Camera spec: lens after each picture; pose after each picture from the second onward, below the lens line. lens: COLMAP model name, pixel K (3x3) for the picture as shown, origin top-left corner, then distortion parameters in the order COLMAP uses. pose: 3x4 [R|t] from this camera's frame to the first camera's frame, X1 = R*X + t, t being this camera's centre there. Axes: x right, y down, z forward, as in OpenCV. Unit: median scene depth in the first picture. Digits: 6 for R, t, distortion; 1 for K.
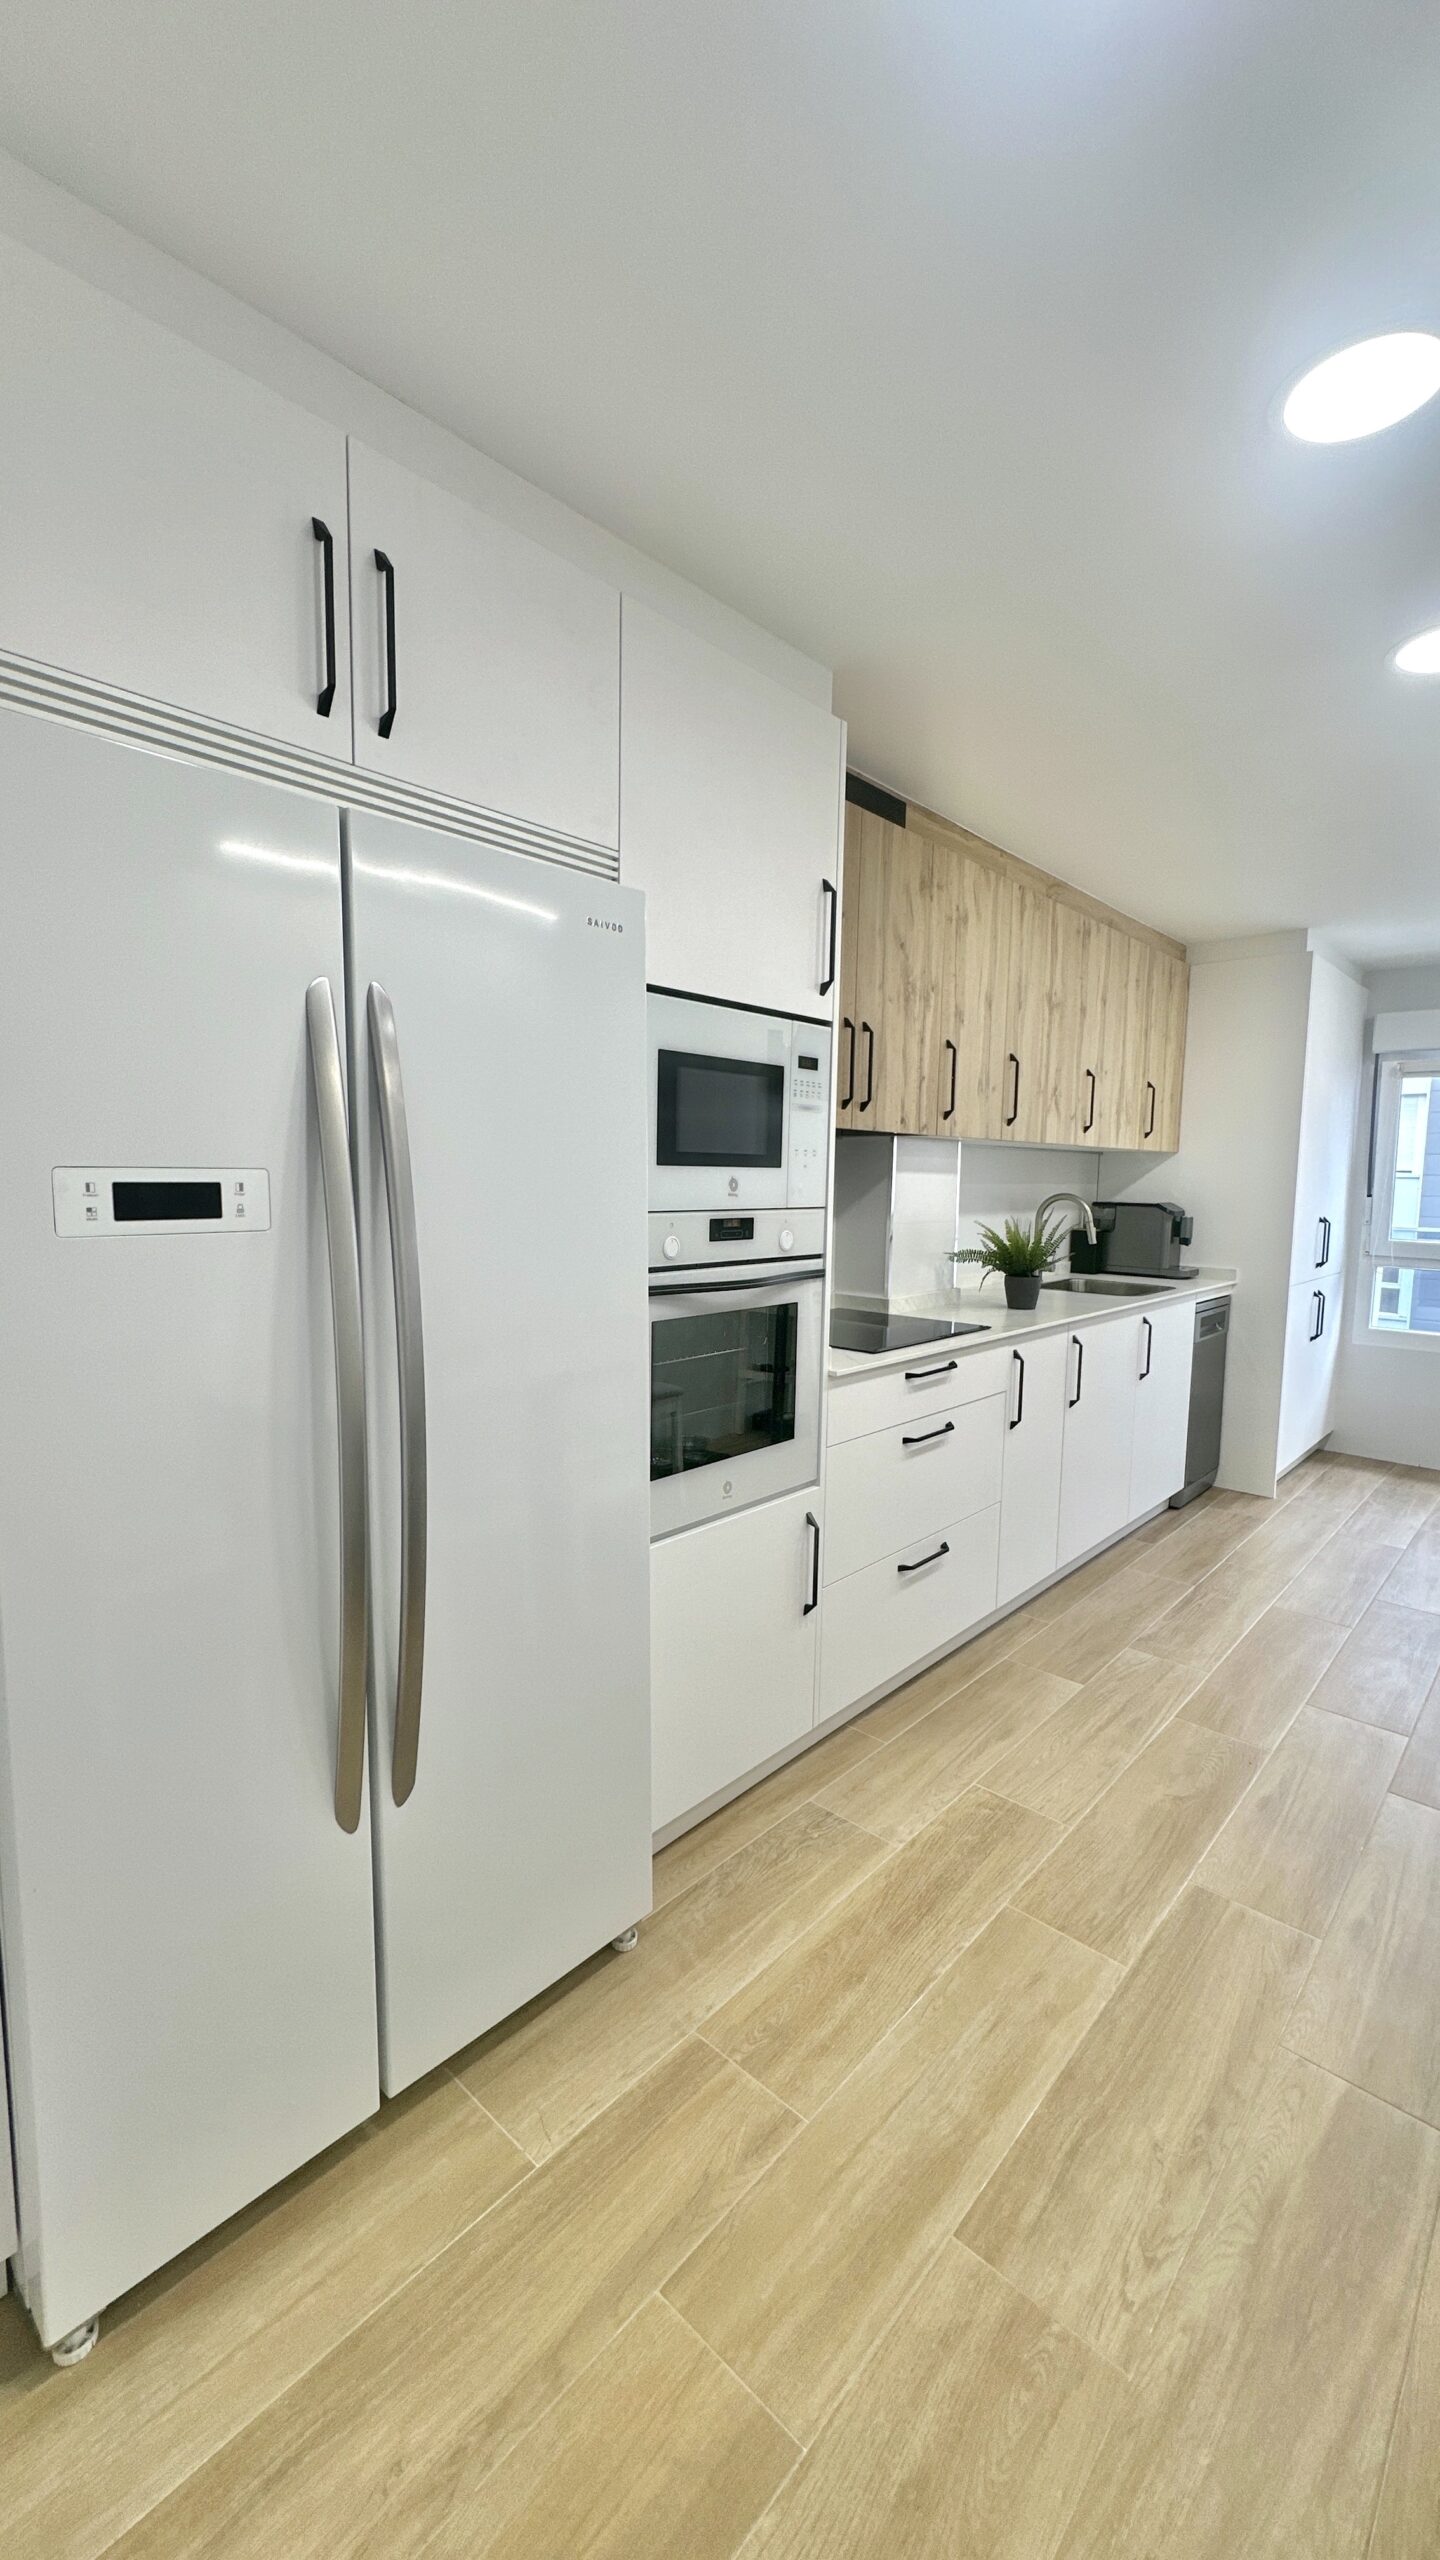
lens RADIAL K [[1003.1, 0, 720.0], [0, 1003.1, 1280.0], [0, 0, 1]] dist [-0.002692, 0.000028]
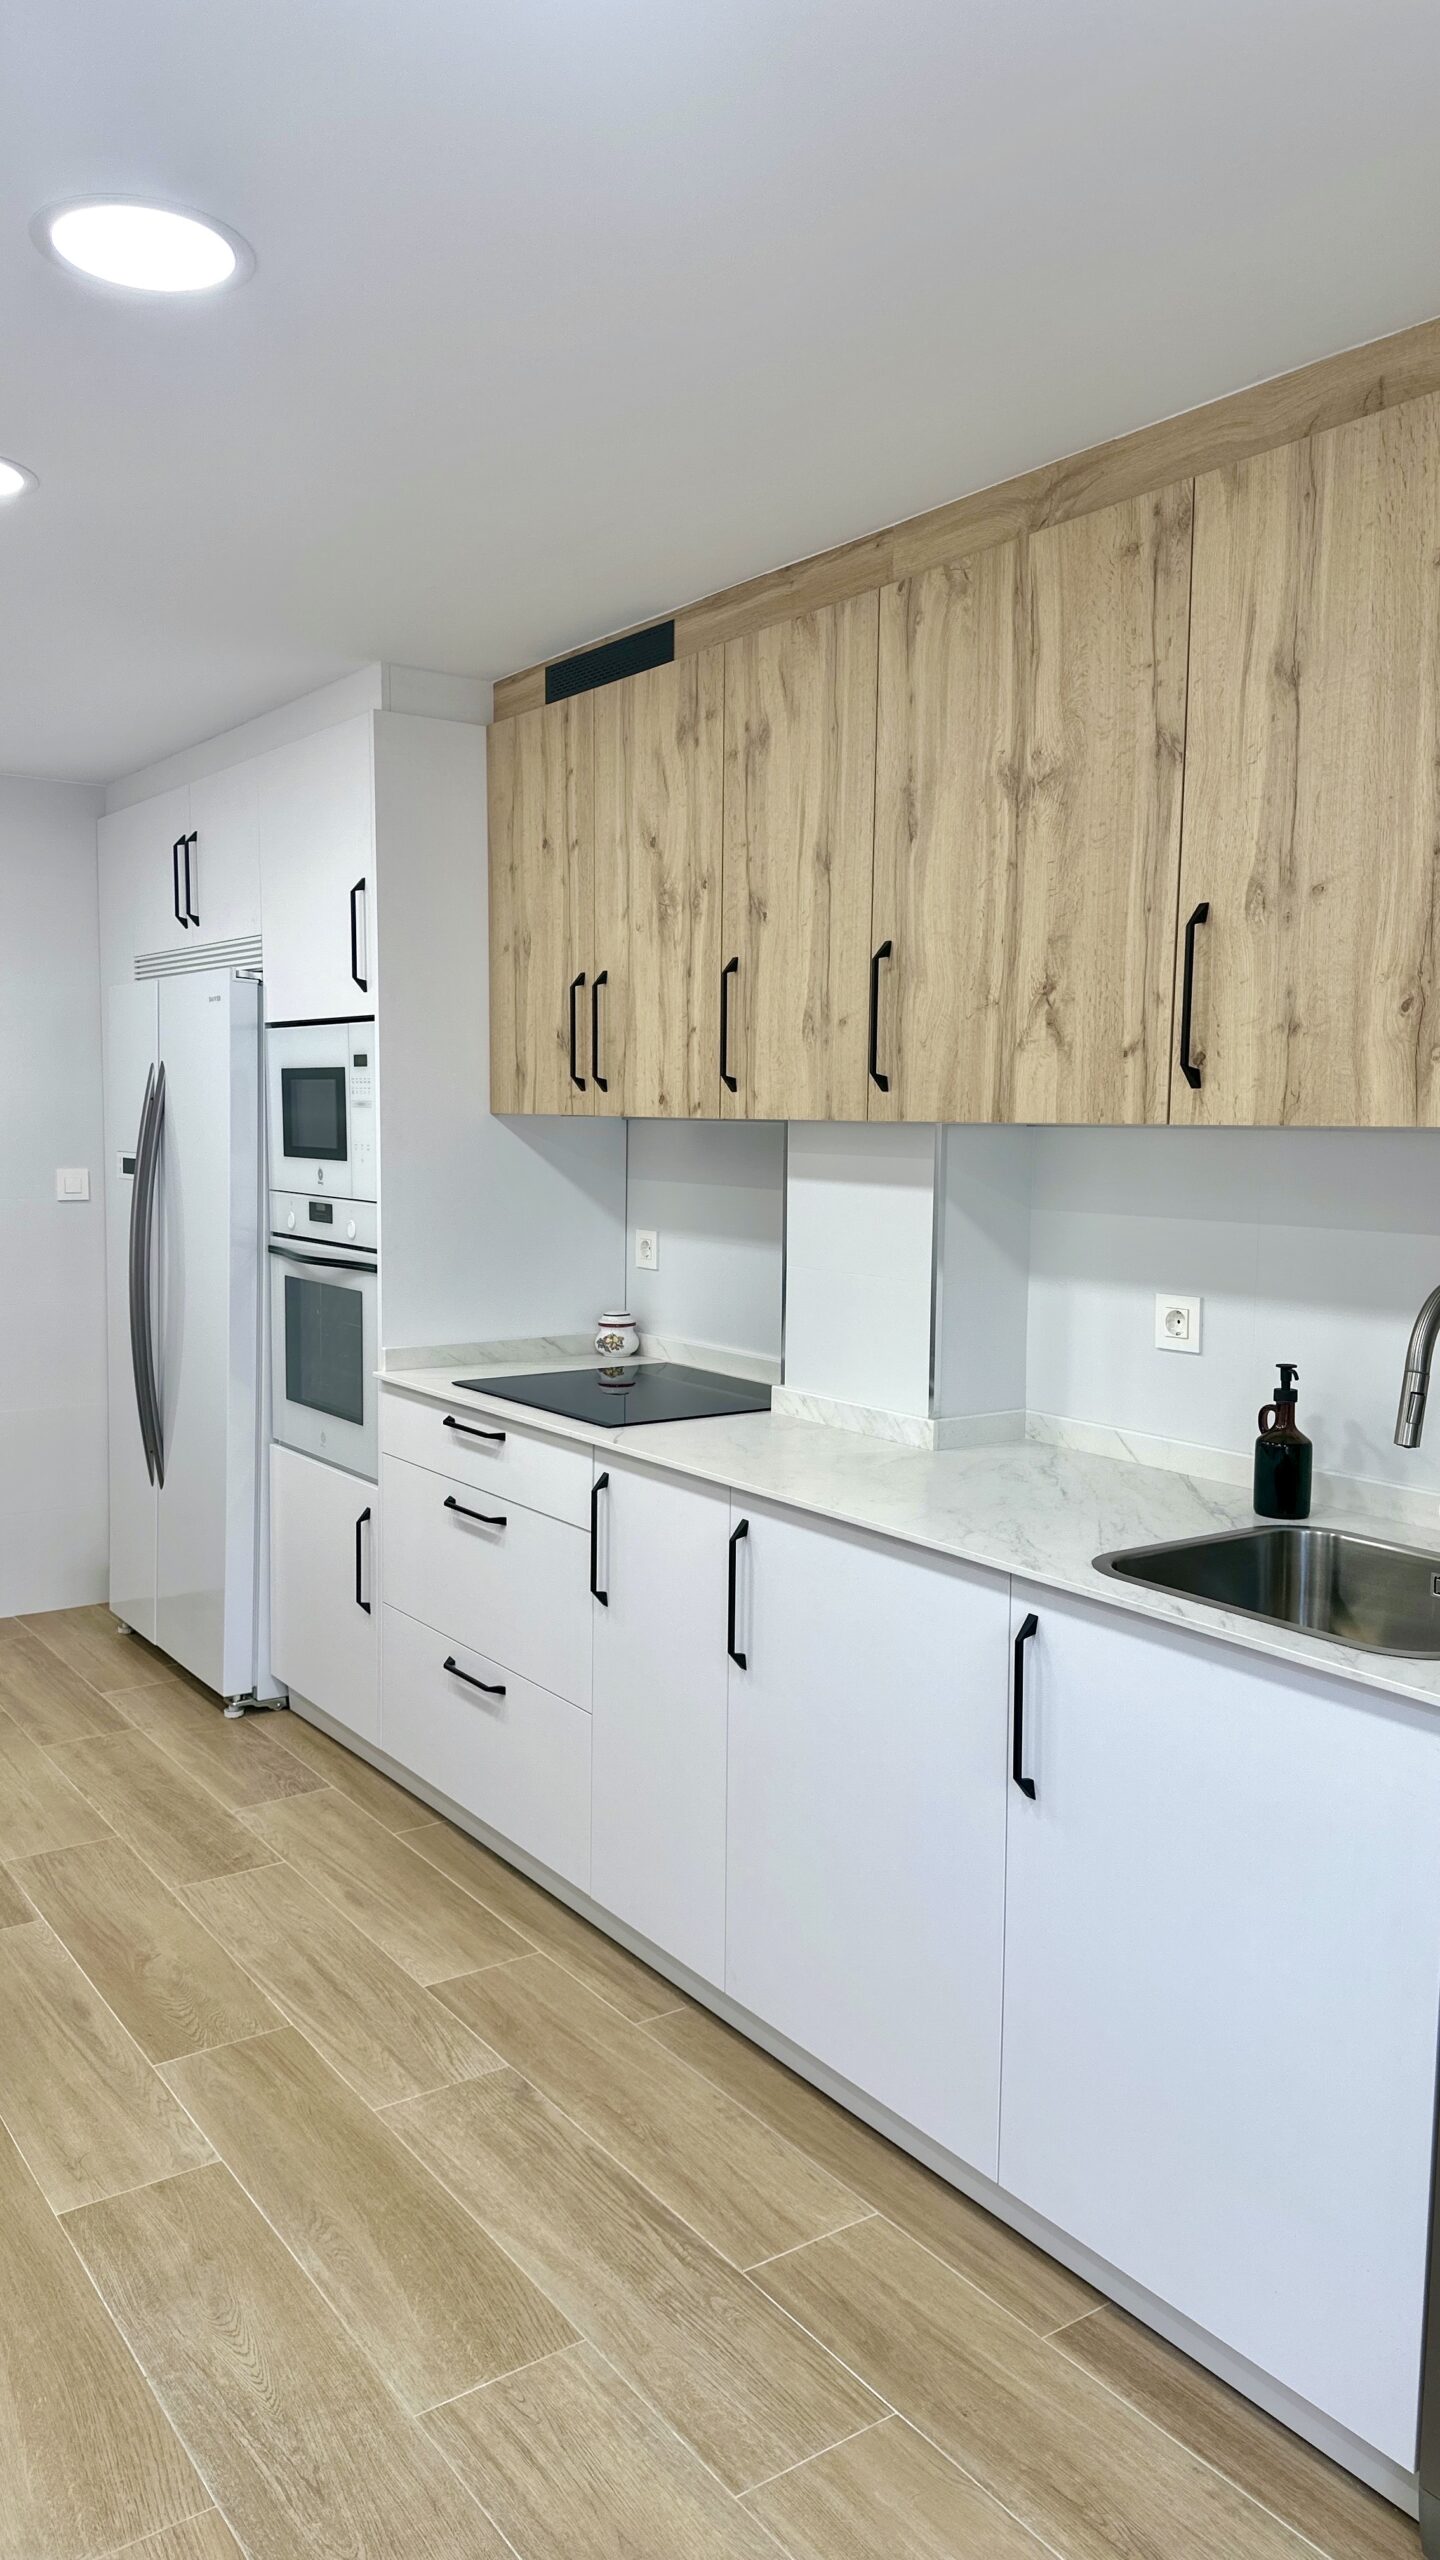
lens RADIAL K [[1782.6, 0, 720.0], [0, 1782.6, 1293.9], [0, 0, 1]] dist [0.173461, -0.334345]
pose [[-0.210576, 0.081604, -0.974166, 1.369232], [-0.119900, 0.986830, 0.108583, -0.167906], [0.970197, 0.139667, -0.198018, 1.314612]]
